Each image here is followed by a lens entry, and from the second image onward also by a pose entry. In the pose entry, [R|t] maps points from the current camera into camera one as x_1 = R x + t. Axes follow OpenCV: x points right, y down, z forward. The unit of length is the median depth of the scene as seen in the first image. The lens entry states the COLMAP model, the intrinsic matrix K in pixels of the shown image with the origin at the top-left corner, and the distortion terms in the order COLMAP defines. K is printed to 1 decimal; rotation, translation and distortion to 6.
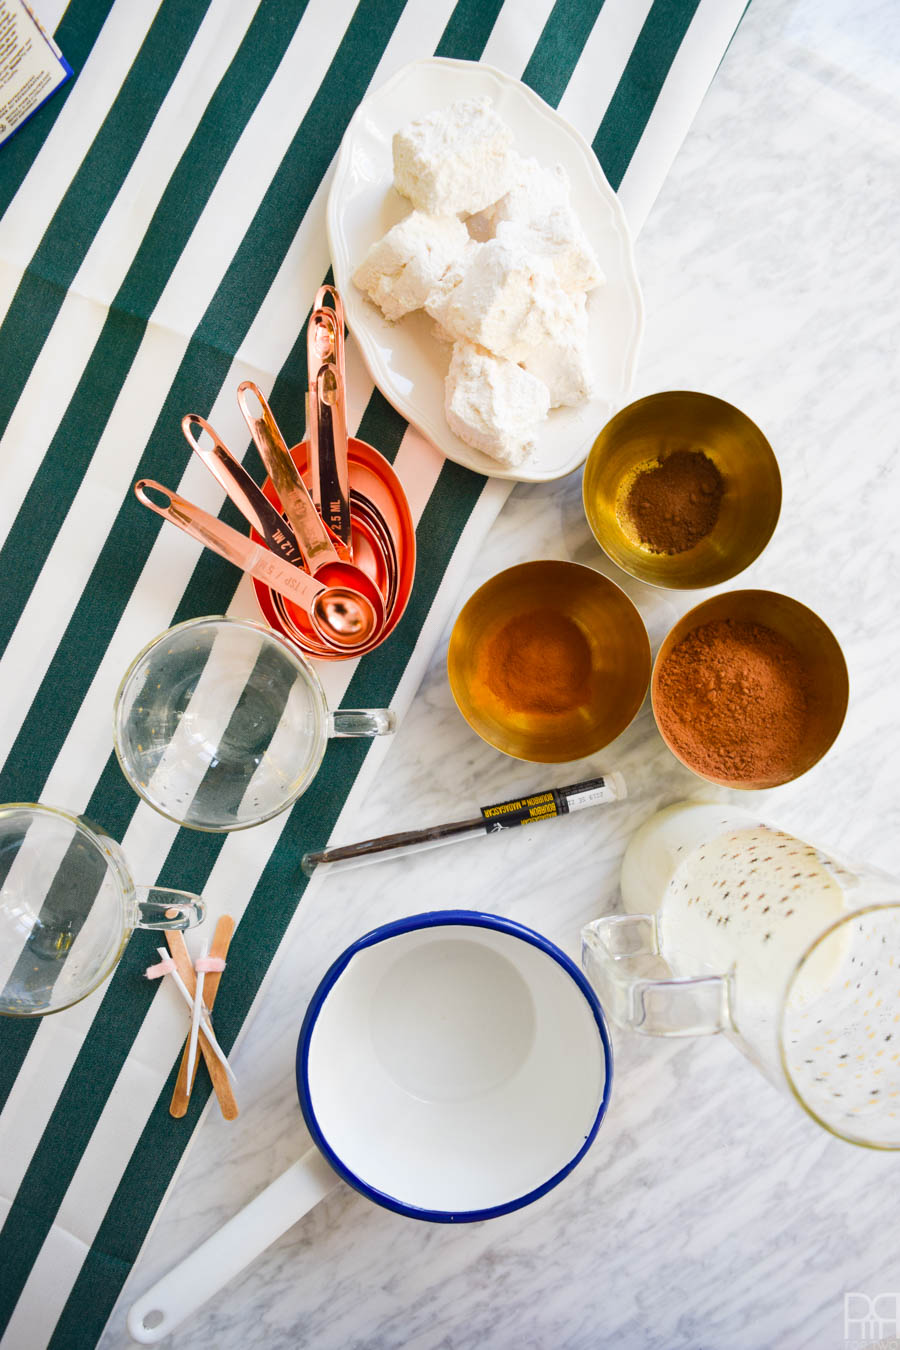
lens RADIAL K [[1061.9, 0, 459.4], [0, 1061.9, 670.6], [0, 0, 1]] dist [-0.092493, 0.009267]
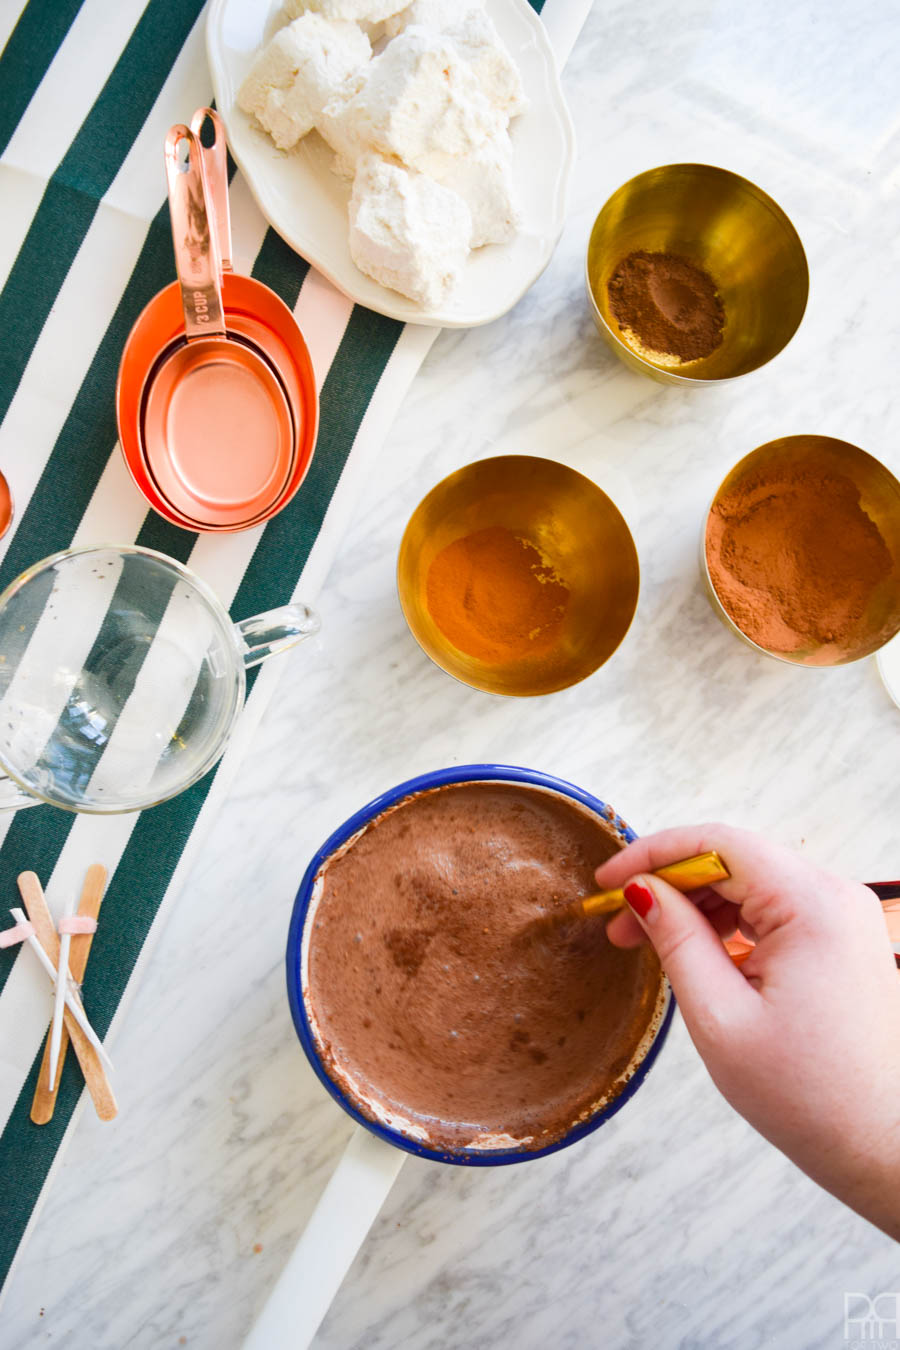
lens RADIAL K [[1061.9, 0, 459.4], [0, 1061.9, 670.6], [0, 0, 1]] dist [-0.092493, 0.009267]
pose [[0.996527, -0.036682, 0.074753, -0.000872], [0.041501, 0.997089, -0.063965, 0.148816], [-0.072189, 0.066846, 0.995148, 0.173630]]
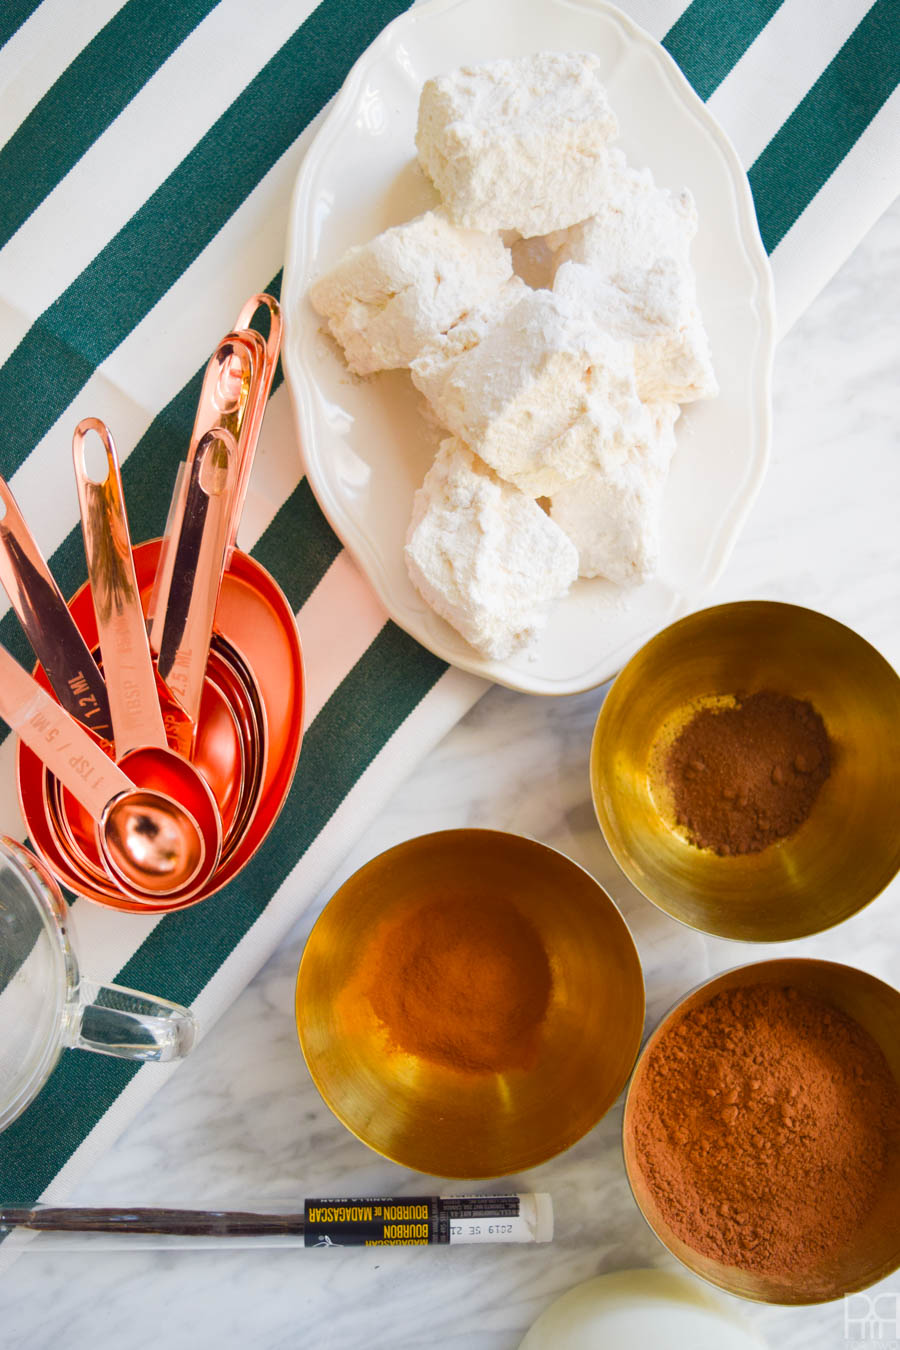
lens RADIAL K [[1447.2, 0, 450.0], [0, 1447.2, 675.0], [0, 0, 1]] dist [-0.072657, -0.000121]
pose [[0.971156, 0.238029, -0.014109, 0.039641], [-0.238425, 0.968561, -0.071022, -0.117281], [-0.003239, 0.072337, 0.997375, 0.181761]]
